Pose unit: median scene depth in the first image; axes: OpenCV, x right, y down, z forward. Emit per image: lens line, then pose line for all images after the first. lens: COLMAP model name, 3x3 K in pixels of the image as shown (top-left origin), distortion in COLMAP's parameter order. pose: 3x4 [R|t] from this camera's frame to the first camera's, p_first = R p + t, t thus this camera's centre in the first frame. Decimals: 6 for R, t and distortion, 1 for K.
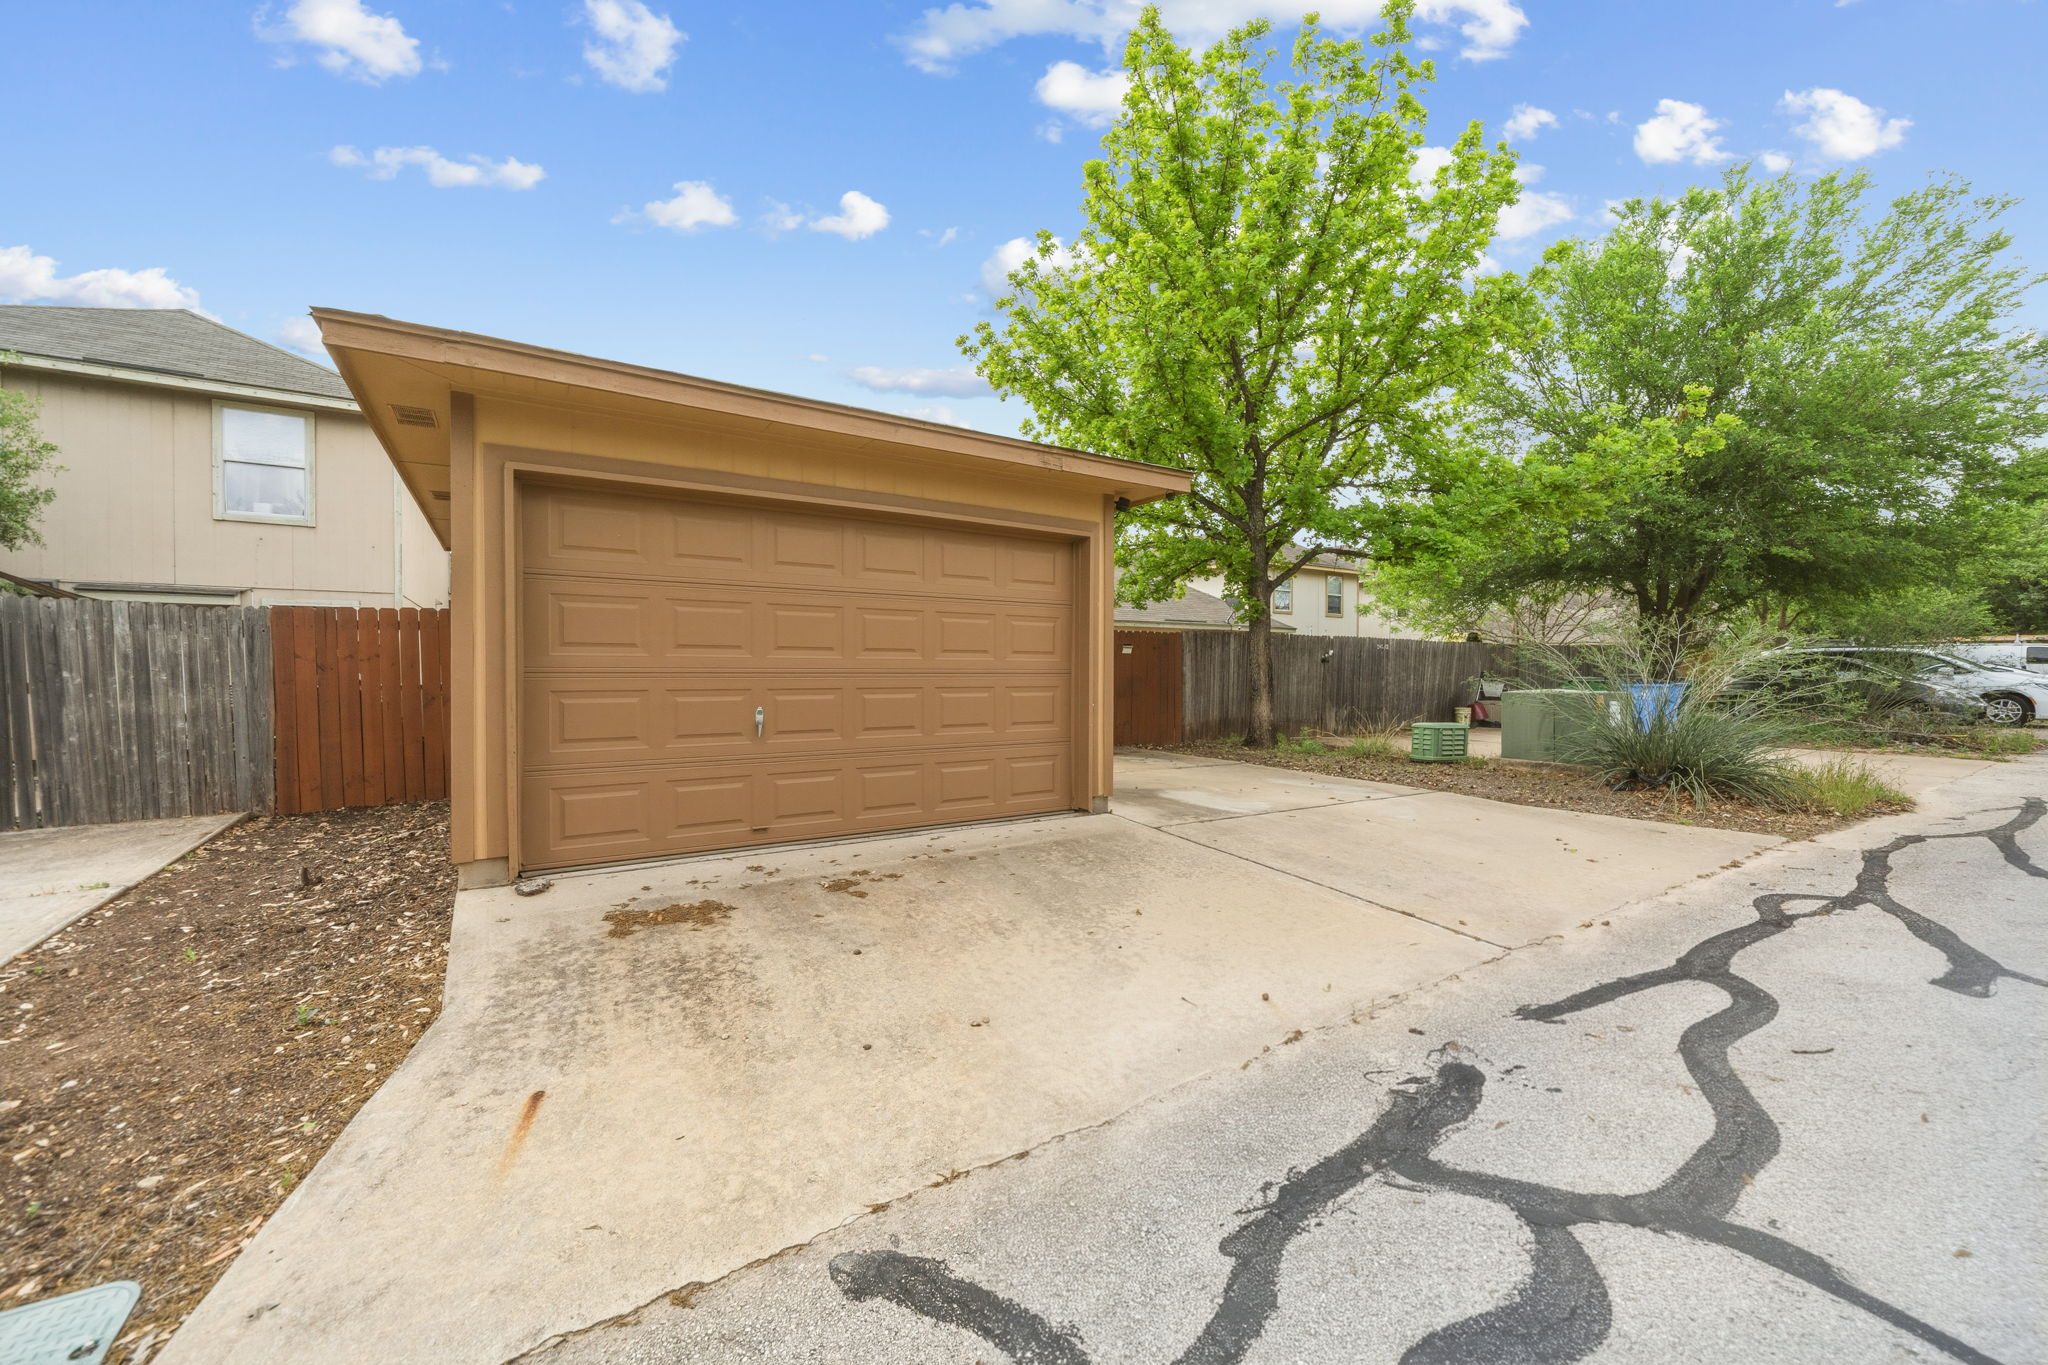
lens RADIAL K [[802.2, 0, 1039.9], [0, 802.2, 679.7], [0, 0, 1]] dist [-0.000049, -0.000143]
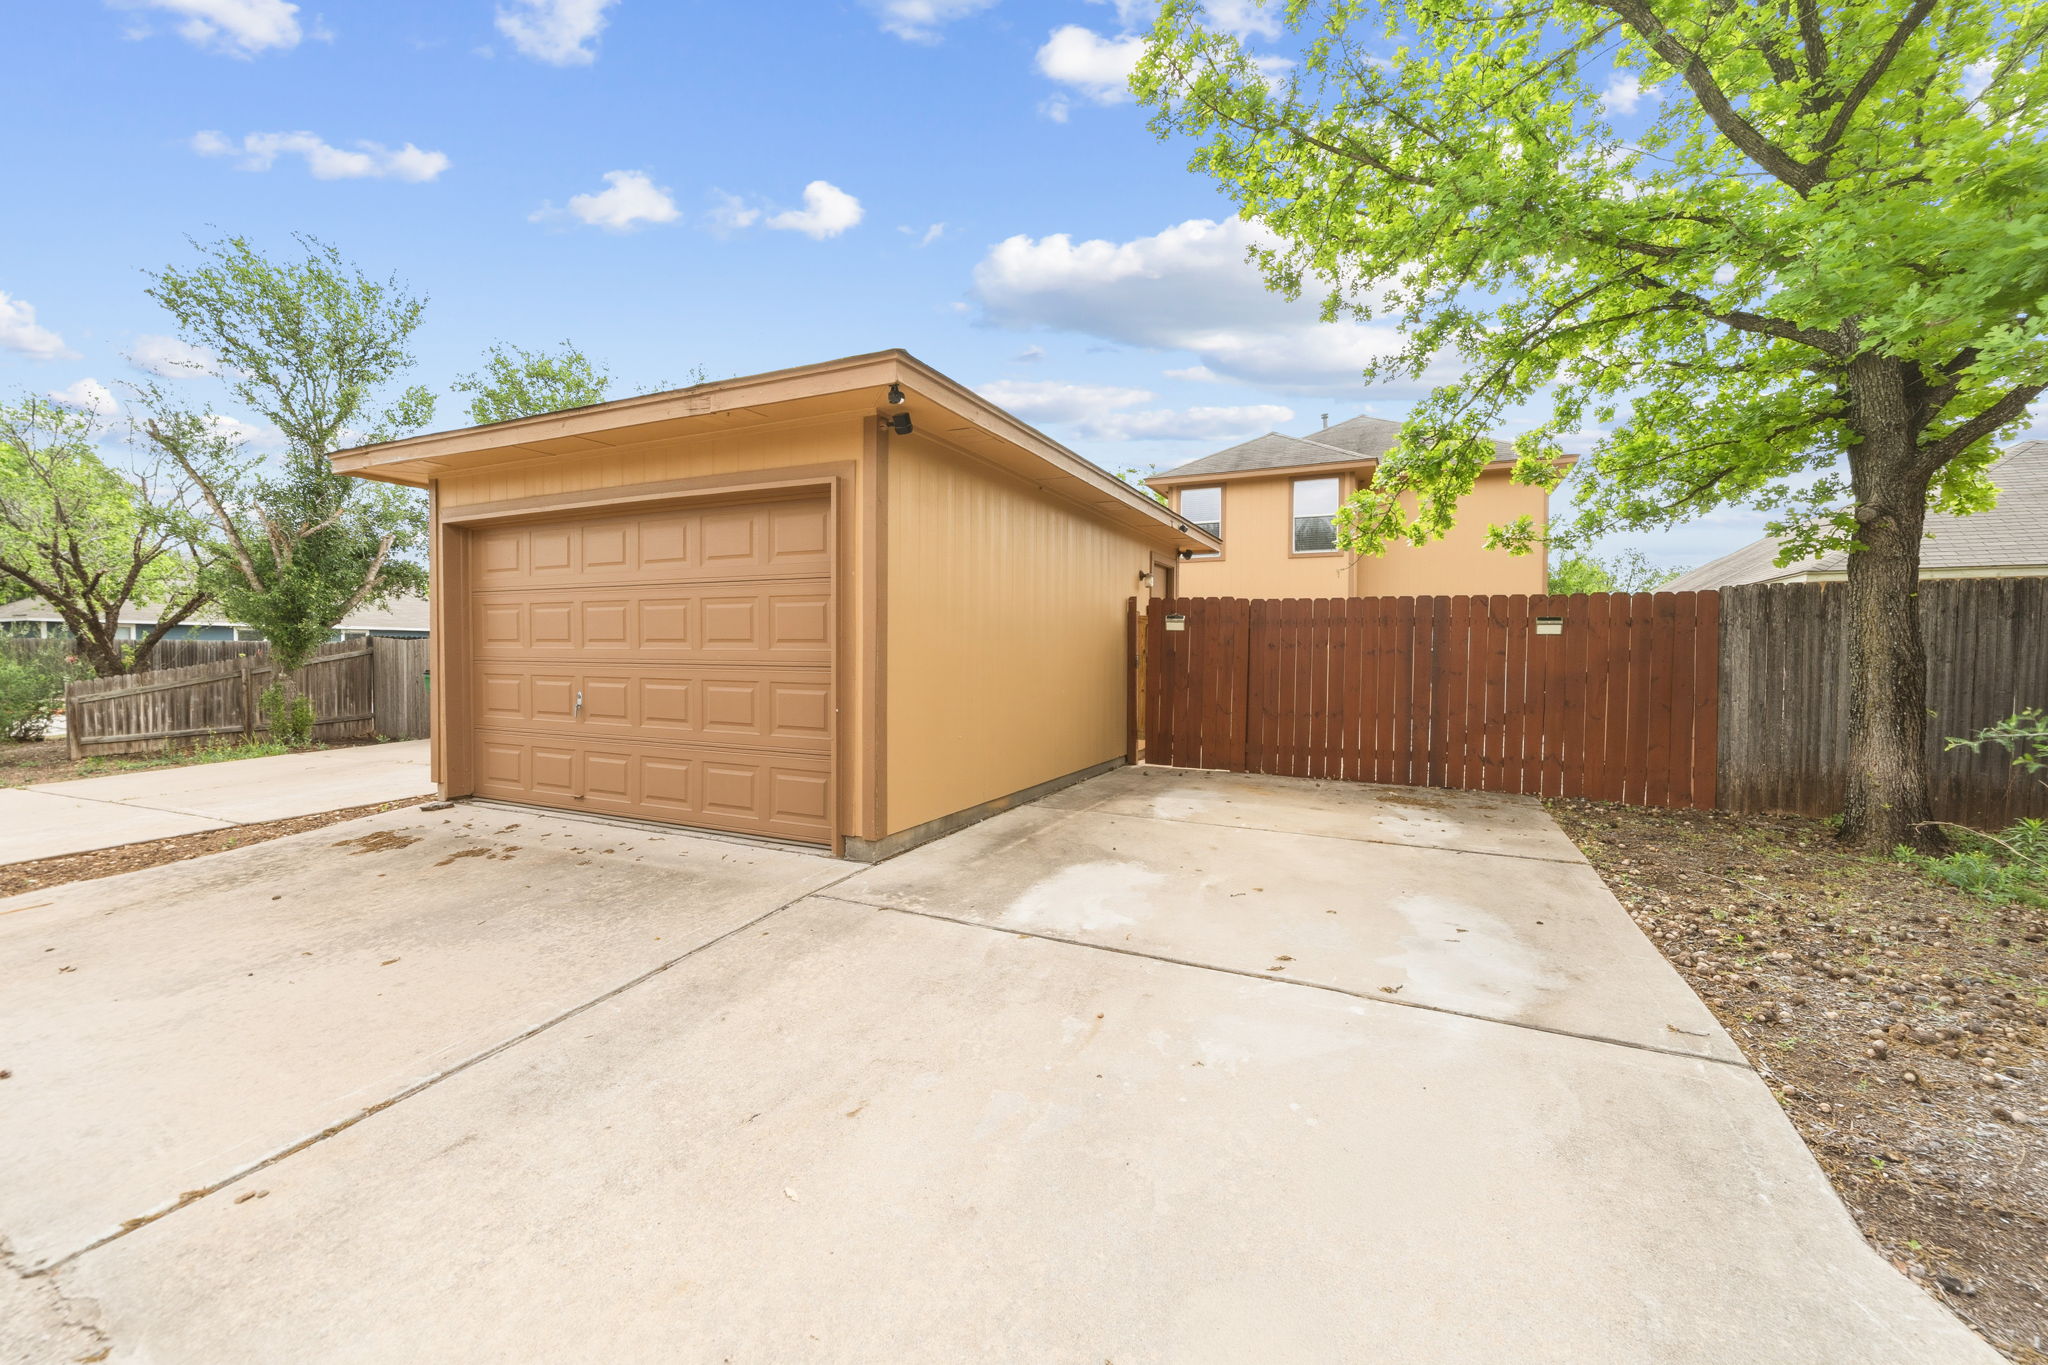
lens RADIAL K [[802.2, 0, 1039.9], [0, 802.2, 679.7], [0, 0, 1]] dist [-0.000049, -0.000143]
pose [[0.519017, 0.028250, -0.854297, 0.919322], [-0.014882, 0.999601, 0.024013, -0.020550], [0.854634, 0.000251, 0.519230, 0.903139]]
